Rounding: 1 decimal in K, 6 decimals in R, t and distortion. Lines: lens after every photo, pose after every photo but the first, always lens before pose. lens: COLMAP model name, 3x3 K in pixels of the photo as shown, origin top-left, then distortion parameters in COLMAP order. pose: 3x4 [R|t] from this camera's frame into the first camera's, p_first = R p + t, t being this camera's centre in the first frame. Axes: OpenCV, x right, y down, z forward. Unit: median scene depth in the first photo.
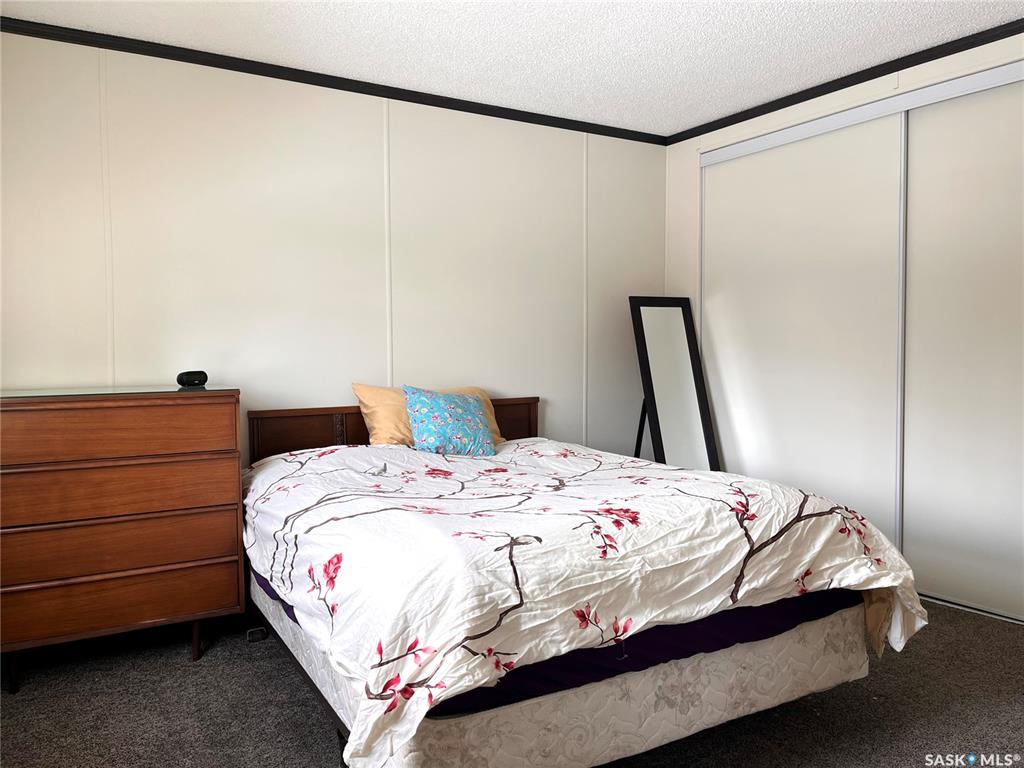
lens RADIAL K [[782.0, 0, 517.9], [0, 782.0, 381.2], [0, 0, 1]] dist [0.070504, -0.089760]
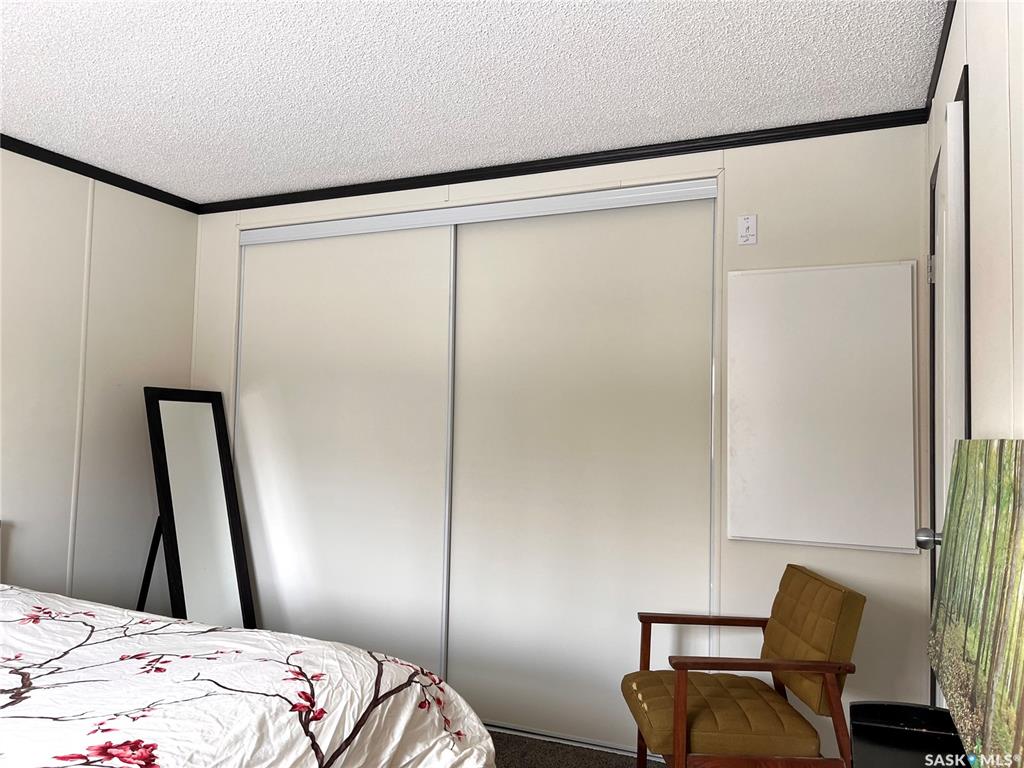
lens RADIAL K [[782.0, 0, 526.6], [0, 782.0, 386.7], [0, 0, 1]] dist [0.070504, -0.089760]
pose [[0.824251, 0.054239, 0.563621, 0.016968], [0.000775, 0.995293, -0.096913, -0.060043], [-0.566224, 0.080318, 0.820329, 0.226751]]
